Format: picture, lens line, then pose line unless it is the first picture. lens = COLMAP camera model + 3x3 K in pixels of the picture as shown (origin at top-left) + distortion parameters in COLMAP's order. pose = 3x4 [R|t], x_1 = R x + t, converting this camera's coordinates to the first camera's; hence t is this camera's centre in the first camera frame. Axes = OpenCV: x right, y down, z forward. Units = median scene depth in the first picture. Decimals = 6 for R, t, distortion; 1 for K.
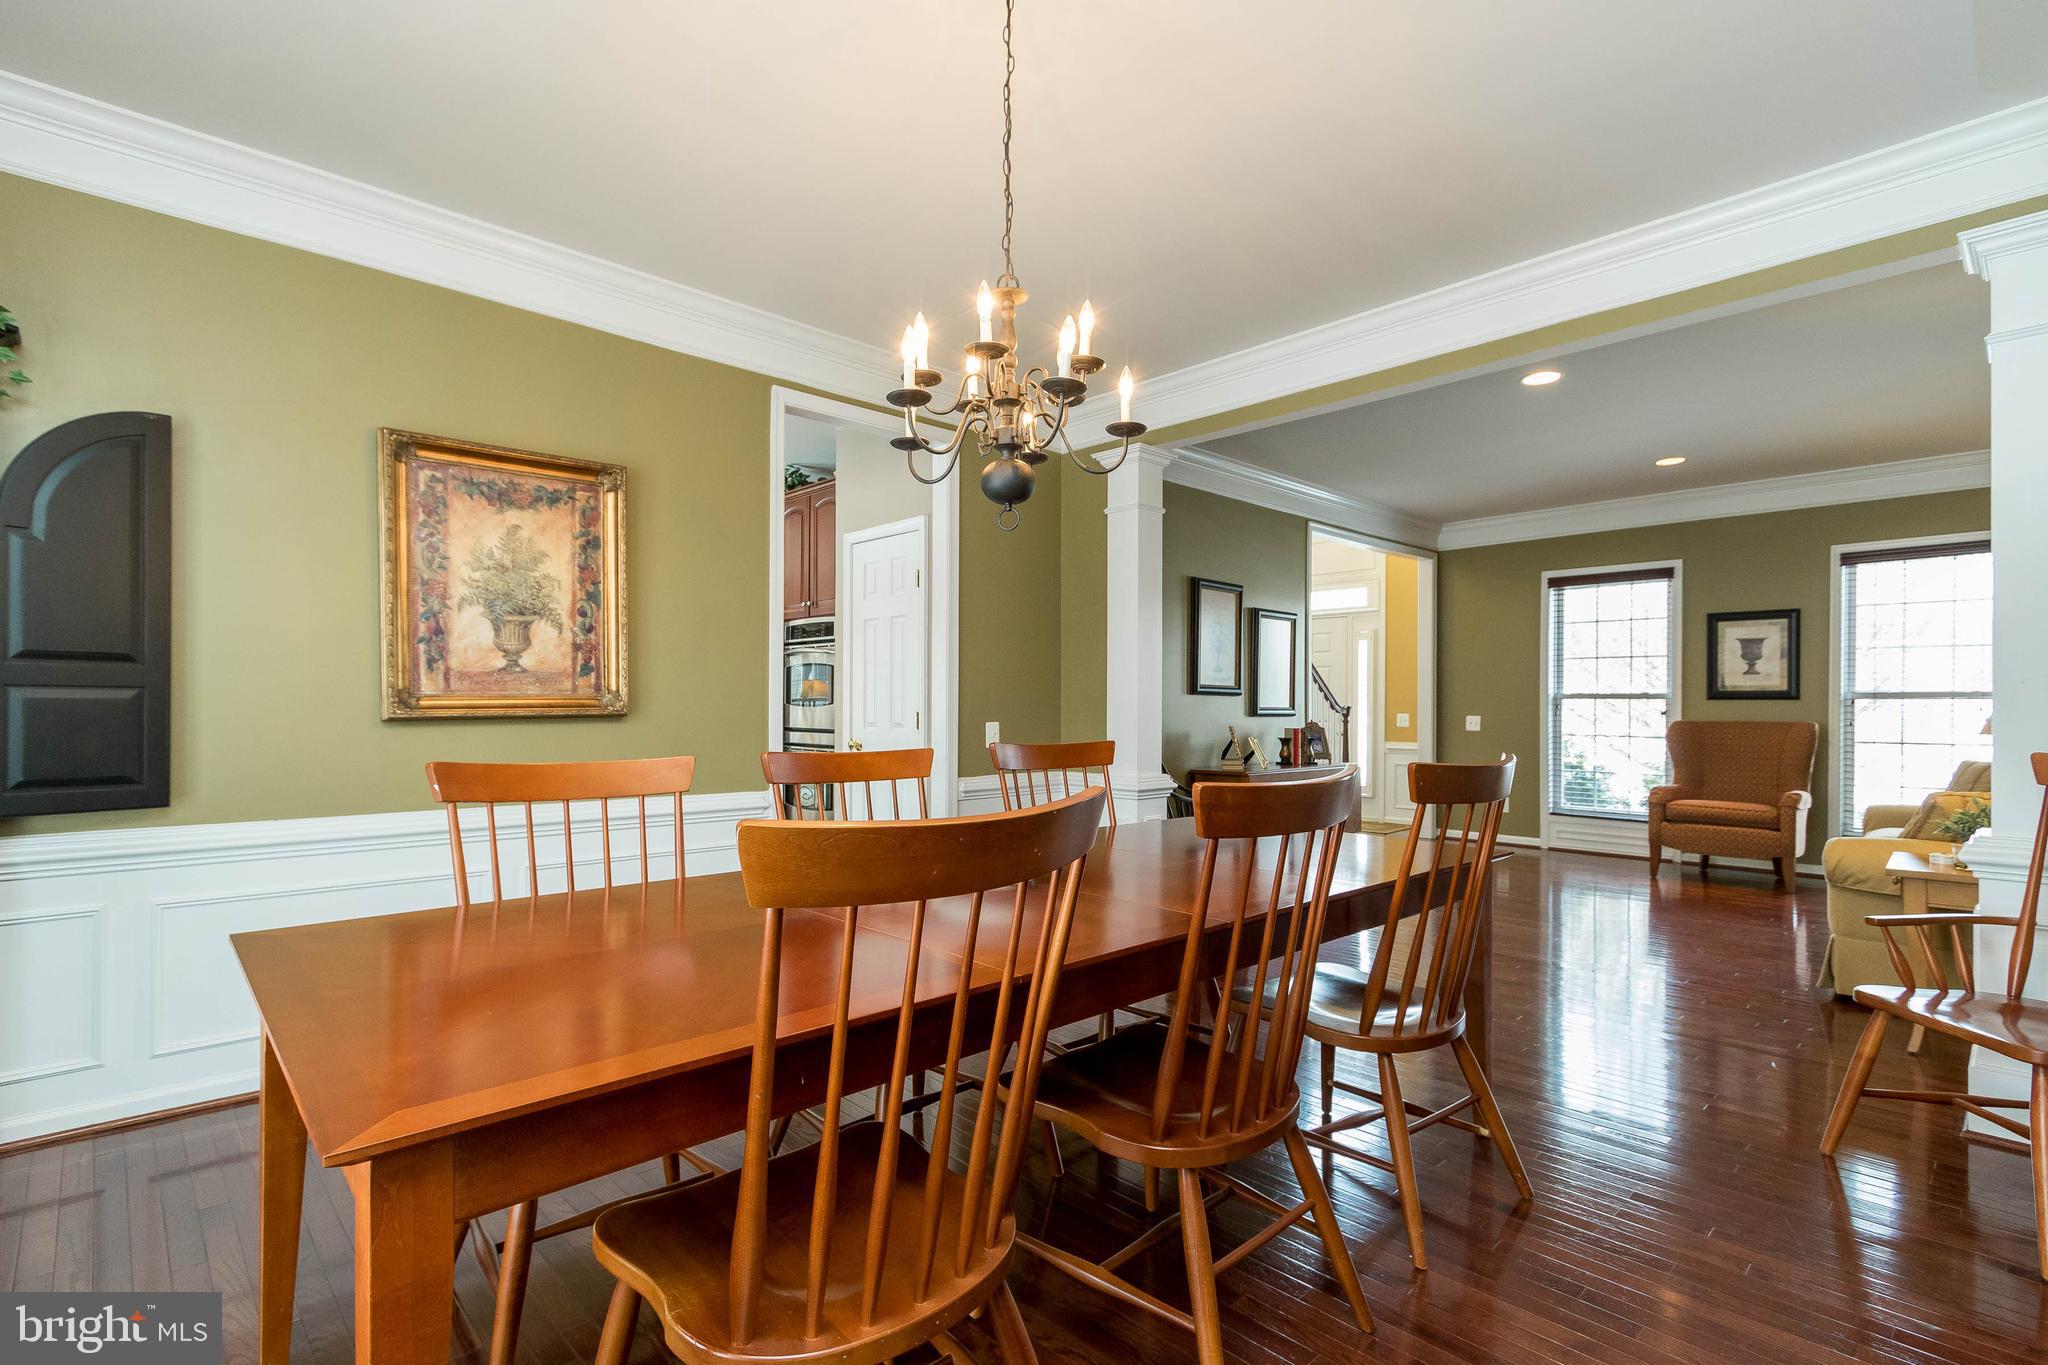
lens RADIAL K [[954.7, 0, 1003.5], [0, 954.7, 705.6], [0, 0, 1]] dist [-0.000314, -0.000199]
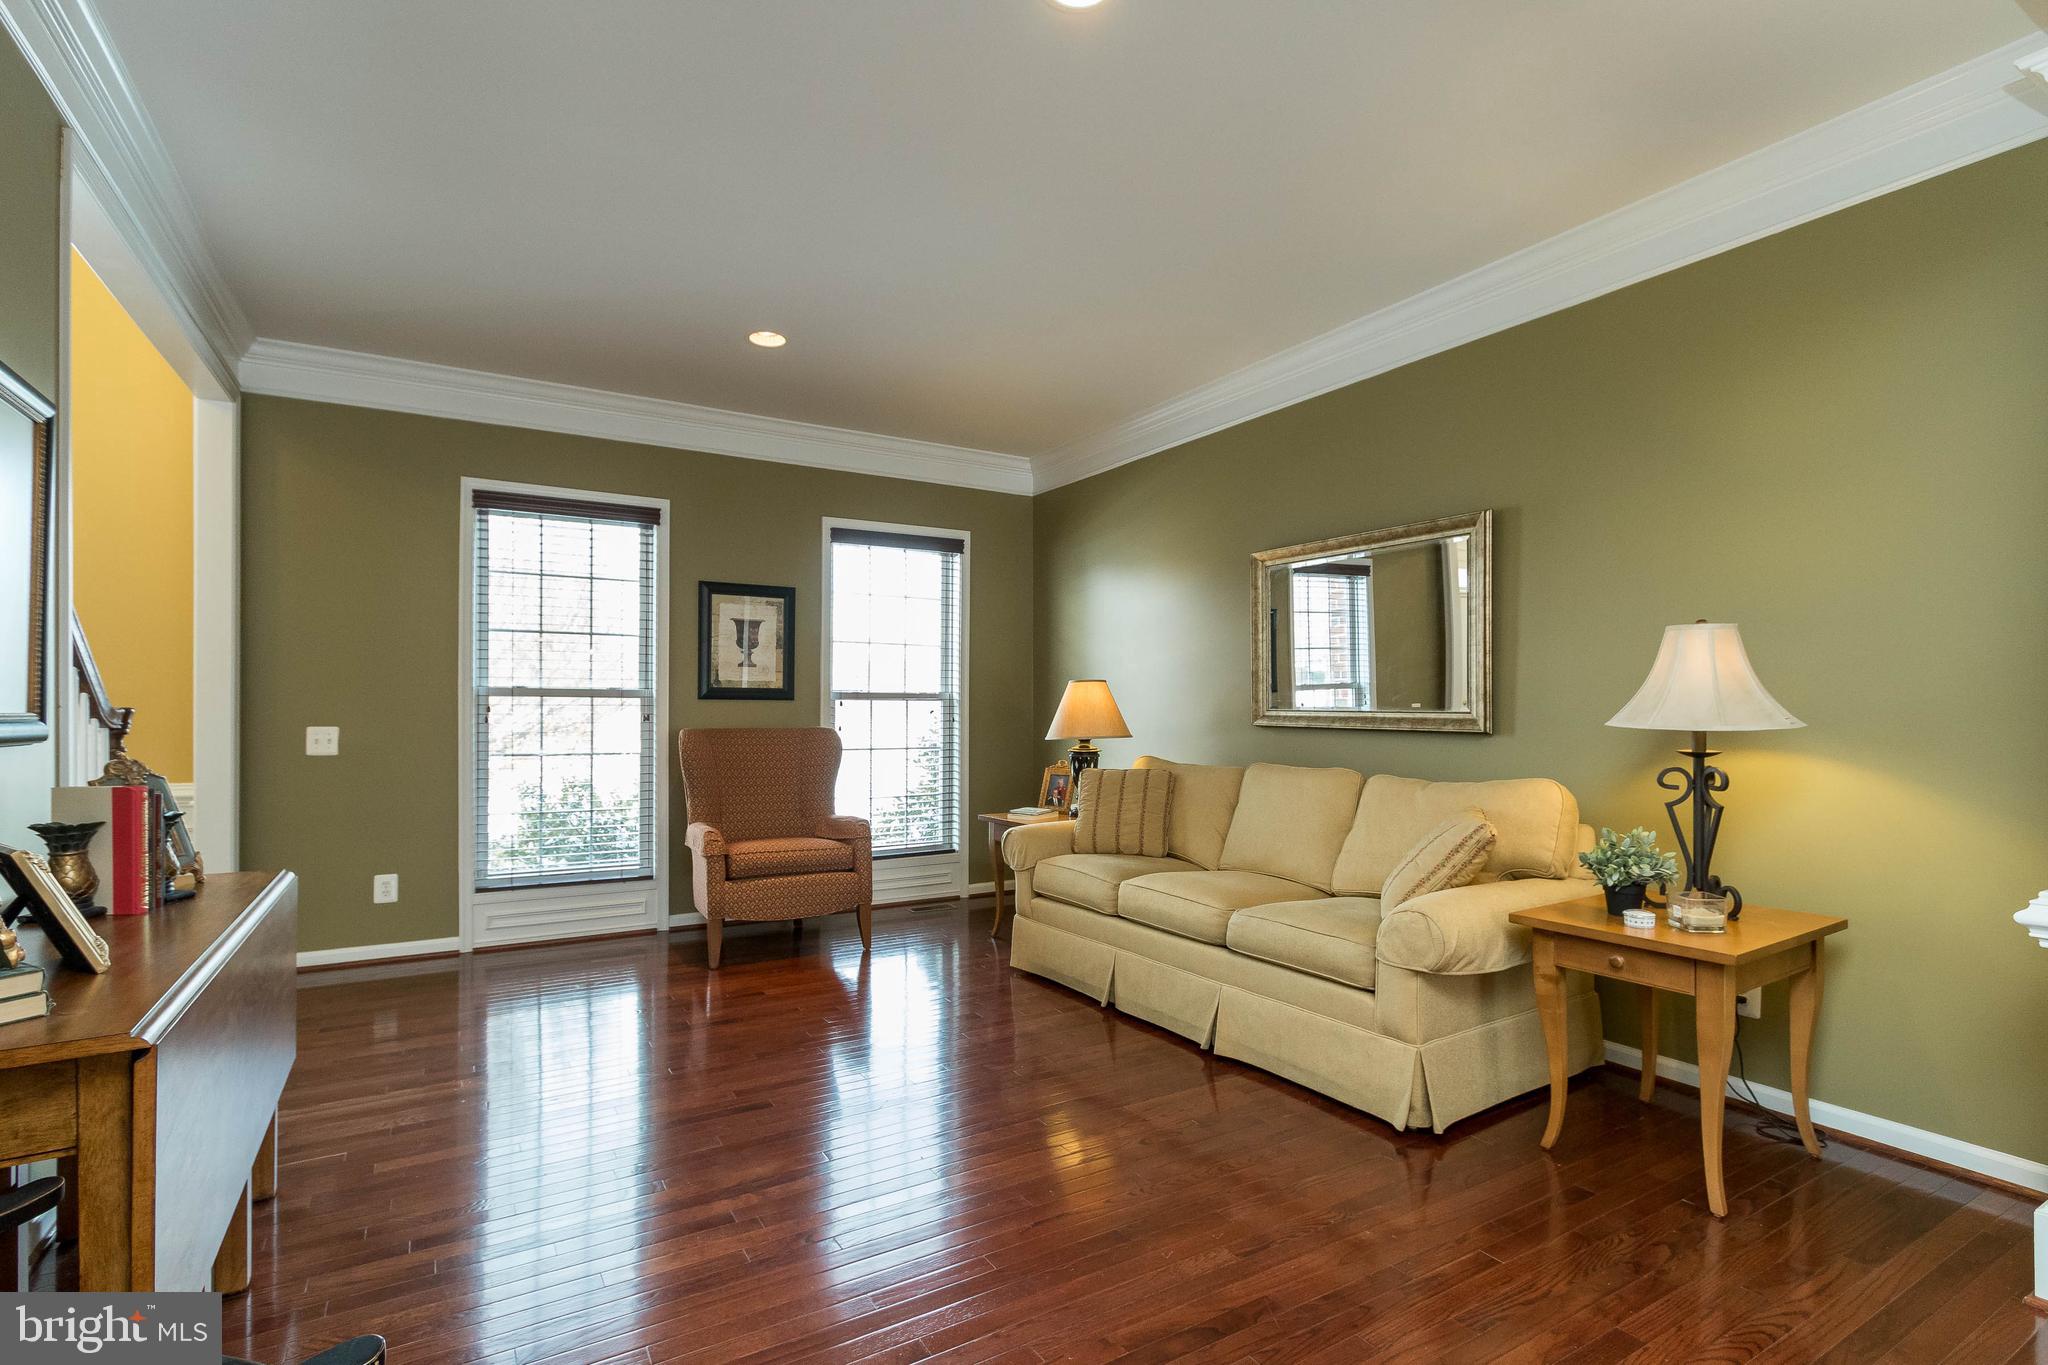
lens RADIAL K [[954.7, 0, 1003.5], [0, 954.7, 705.6], [0, 0, 1]] dist [-0.000314, -0.000199]
pose [[0.206533, -0.005229, 0.978426, 0.071923], [-0.003908, 0.999973, 0.006169, -0.006647], [-0.978432, -0.005098, 0.206507, 0.625148]]
